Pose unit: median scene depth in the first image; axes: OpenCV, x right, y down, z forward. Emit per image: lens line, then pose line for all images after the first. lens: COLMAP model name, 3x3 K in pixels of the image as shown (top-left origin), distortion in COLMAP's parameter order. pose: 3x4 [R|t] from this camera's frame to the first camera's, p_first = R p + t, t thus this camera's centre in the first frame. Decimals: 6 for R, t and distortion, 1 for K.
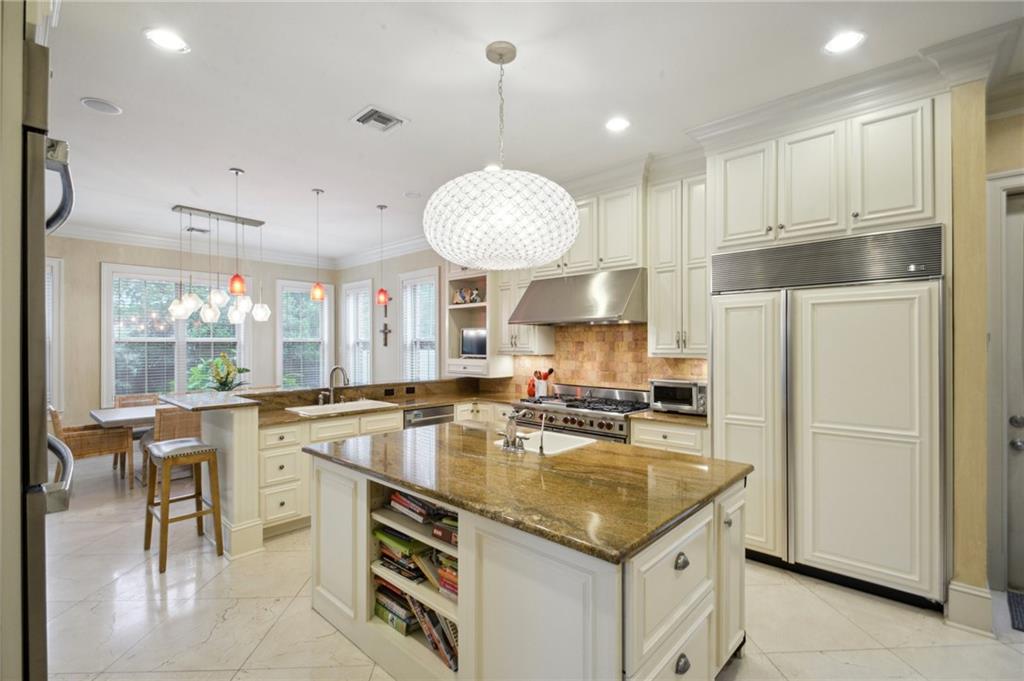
lens RADIAL K [[461.9, 0, 511.9], [0, 461.9, 340.7], [0, 0, 1]] dist [-0.010617, -0.001405]
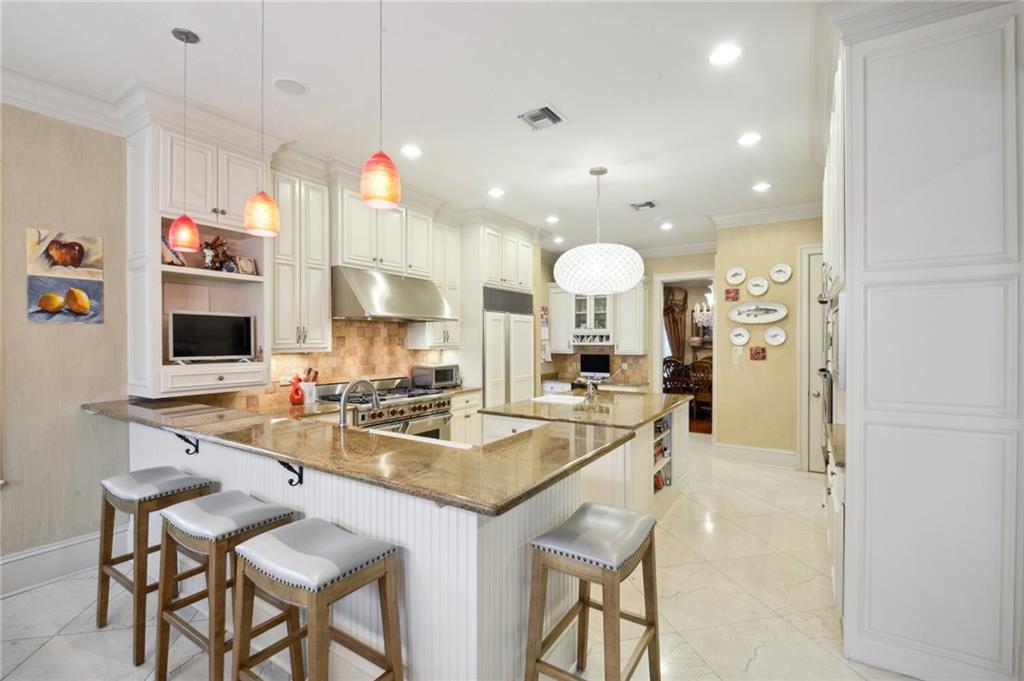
lens RADIAL K [[461.9, 0, 512.5], [0, 461.9, 339.1], [0, 0, 1]] dist [-0.010617, -0.001405]
pose [[-0.174107, 0.000415, 0.984727, -0.874509], [-0.011262, 0.999934, -0.002412, 0.005744], [-0.984662, -0.011510, -0.174091, 0.842230]]
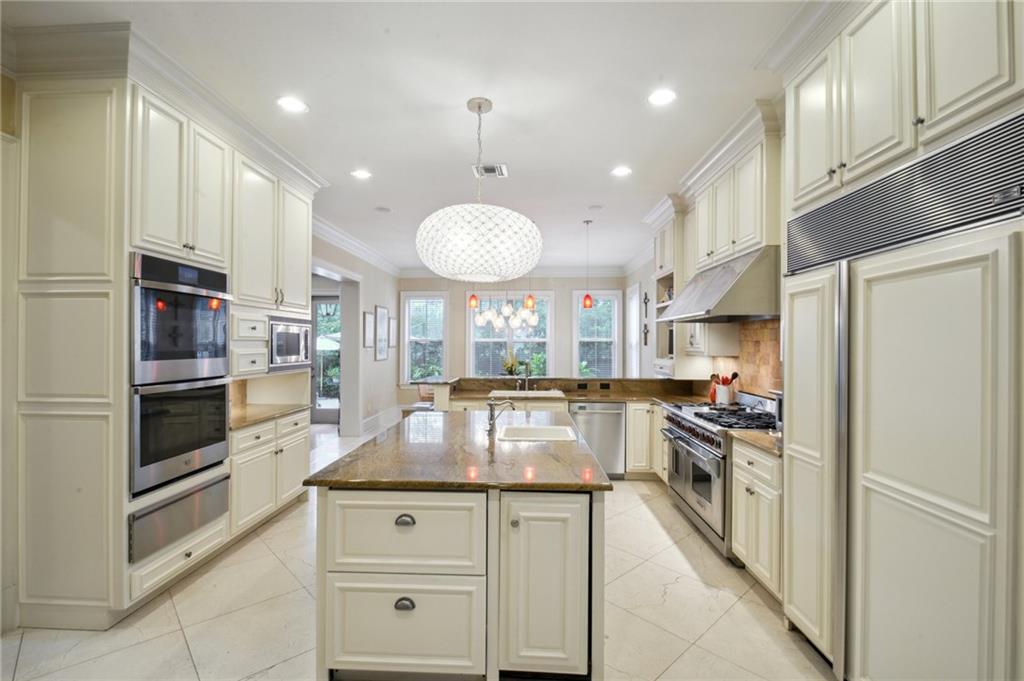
lens RADIAL K [[461.9, 0, 513.9], [0, 461.9, 344.3], [0, 0, 1]] dist [-0.010617, -0.001405]
pose [[0.646042, 0.002982, -0.763296, 0.506804], [0.003603, 0.999969, 0.006956, 0.000456], [0.763293, -0.007244, 0.646012, 0.143759]]
